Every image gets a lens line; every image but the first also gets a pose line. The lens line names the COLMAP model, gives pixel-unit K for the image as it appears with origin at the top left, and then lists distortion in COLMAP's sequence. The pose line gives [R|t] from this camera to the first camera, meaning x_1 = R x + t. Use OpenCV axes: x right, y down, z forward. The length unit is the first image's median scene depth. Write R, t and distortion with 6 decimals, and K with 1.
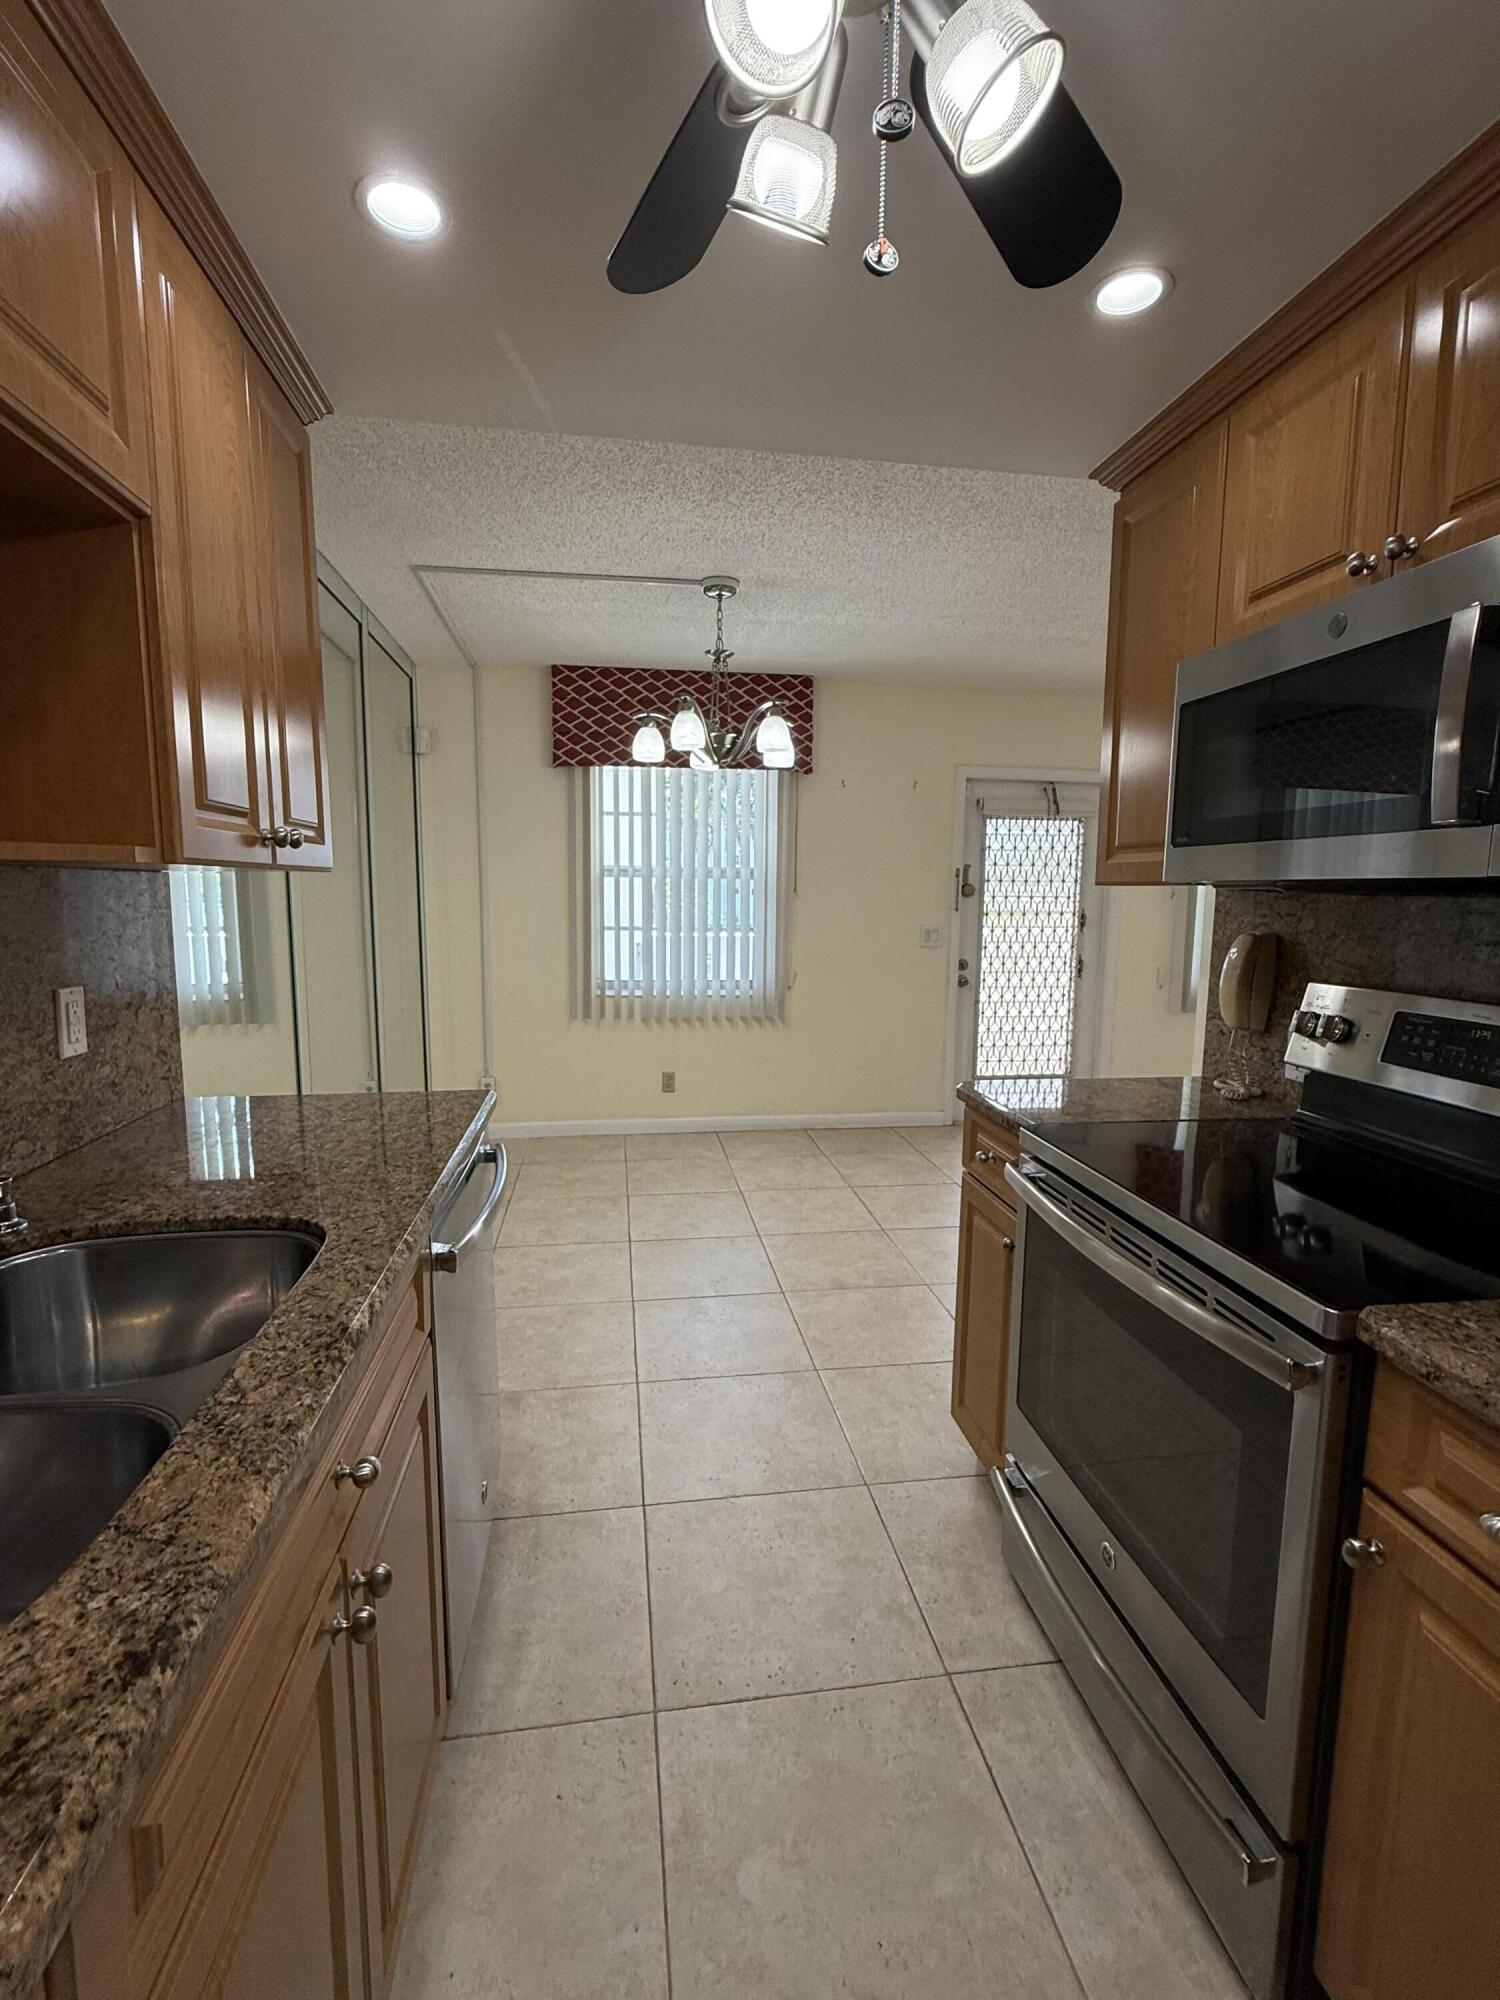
lens RADIAL K [[874.9, 0, 742.0], [0, 874.9, 1001.6], [0, 0, 1]] dist [0.001667, 0.000046]
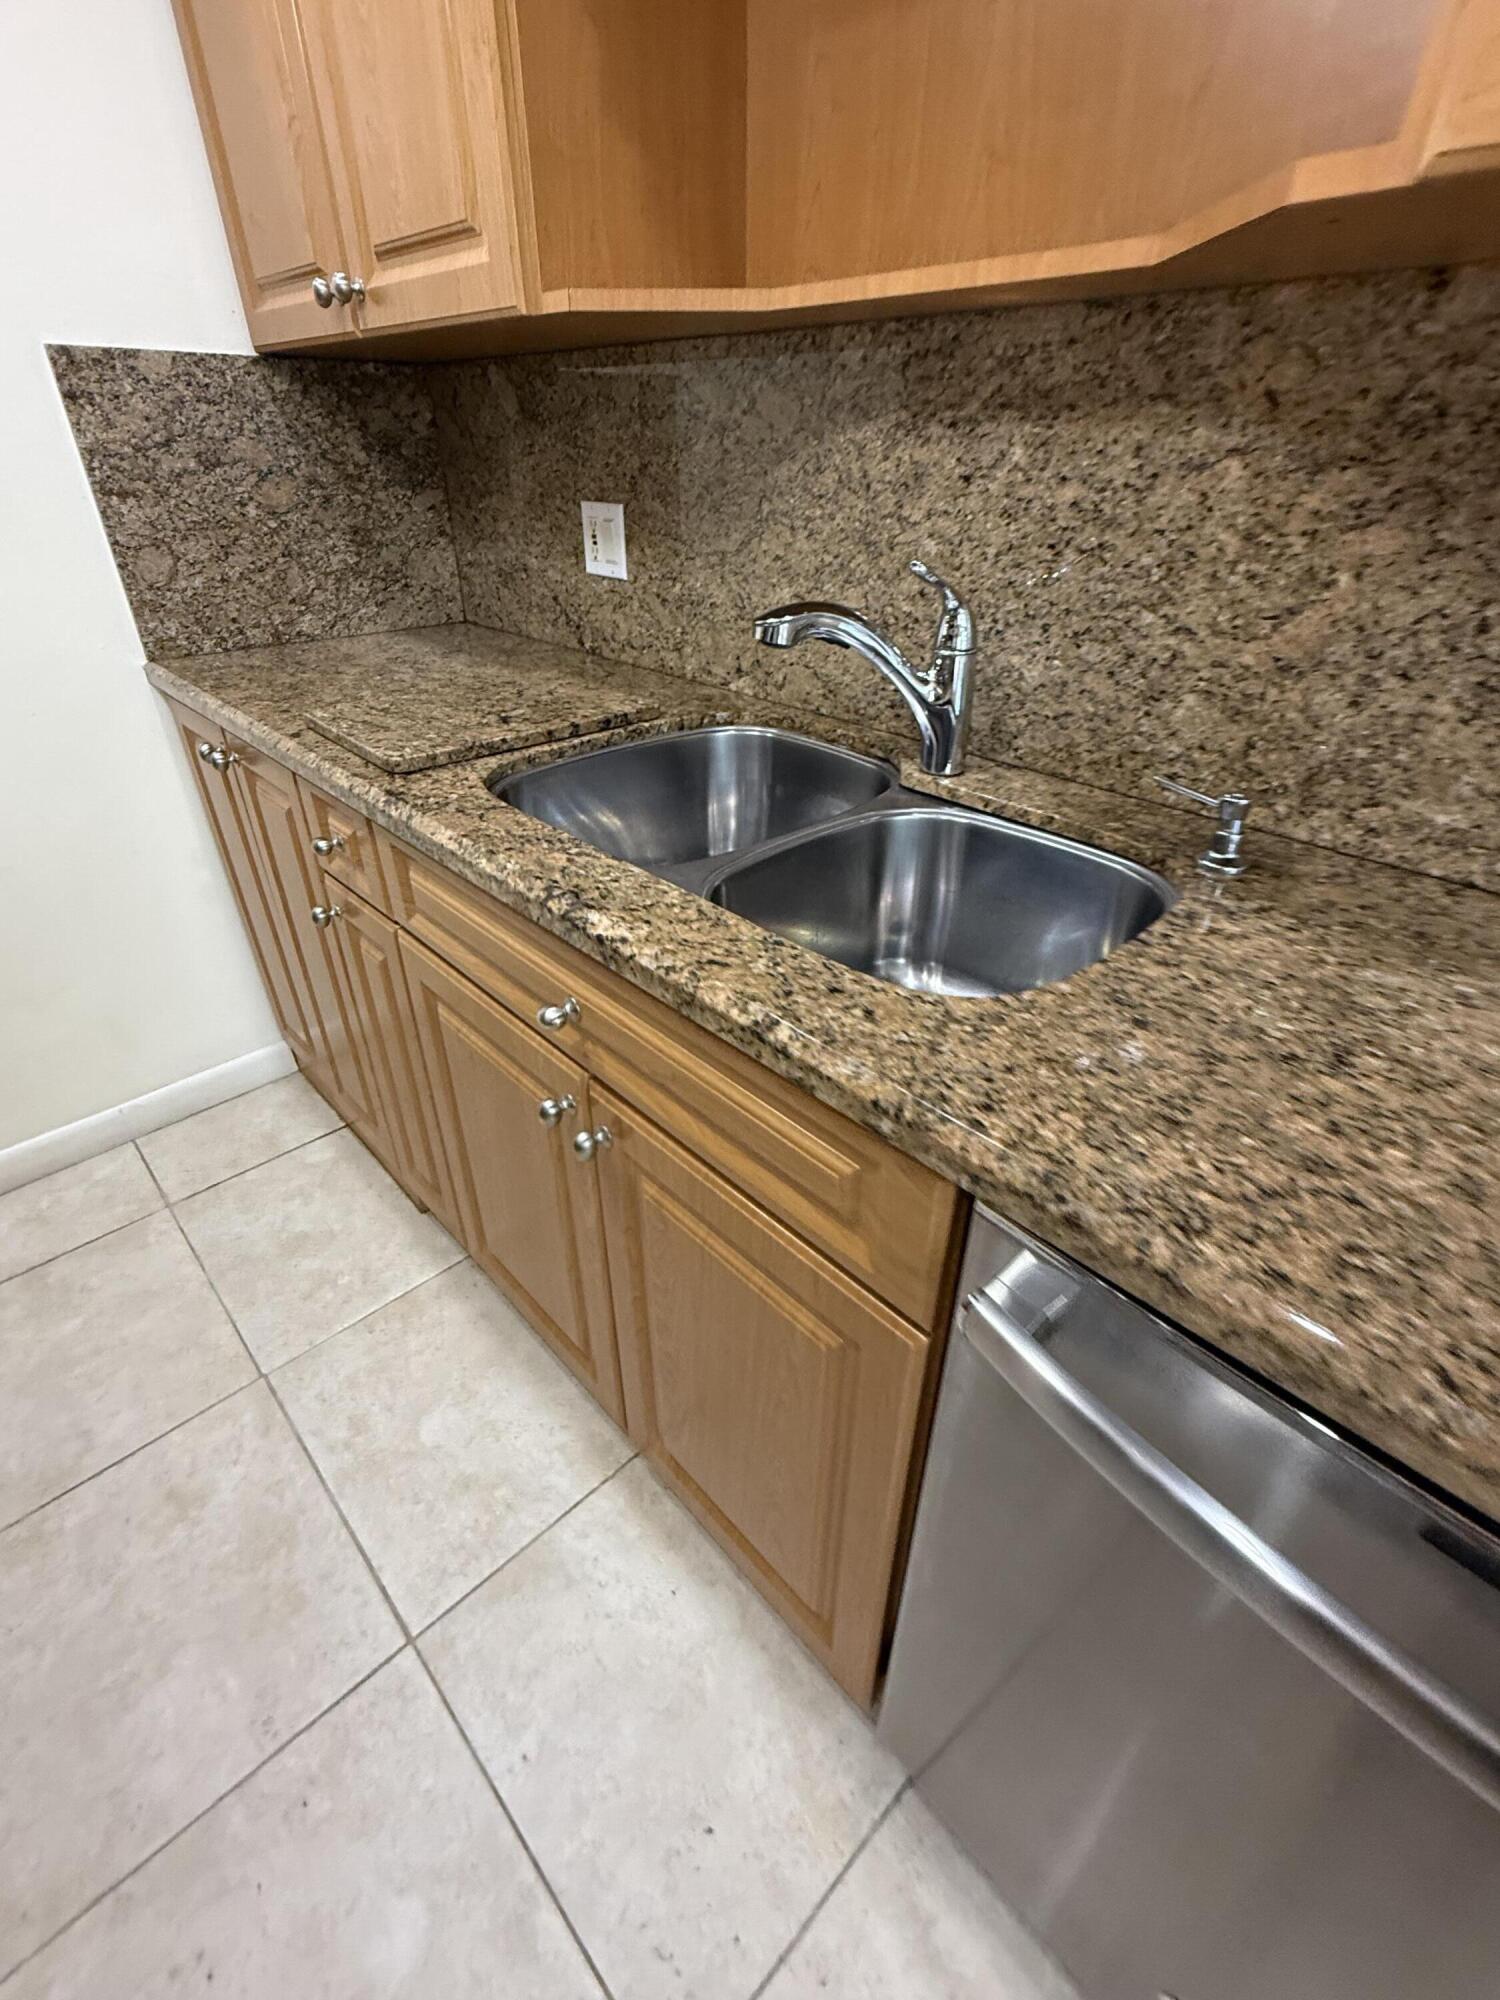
lens RADIAL K [[874.9, 0, 751.1], [0, 874.9, 993.6], [0, 0, 1]] dist [0.001667, 0.000046]
pose [[-0.815143, 0.294805, -0.498630, -0.095527], [-0.088044, 0.787749, 0.609671, -0.079349], [0.572529, 0.540871, -0.616173, 1.286719]]
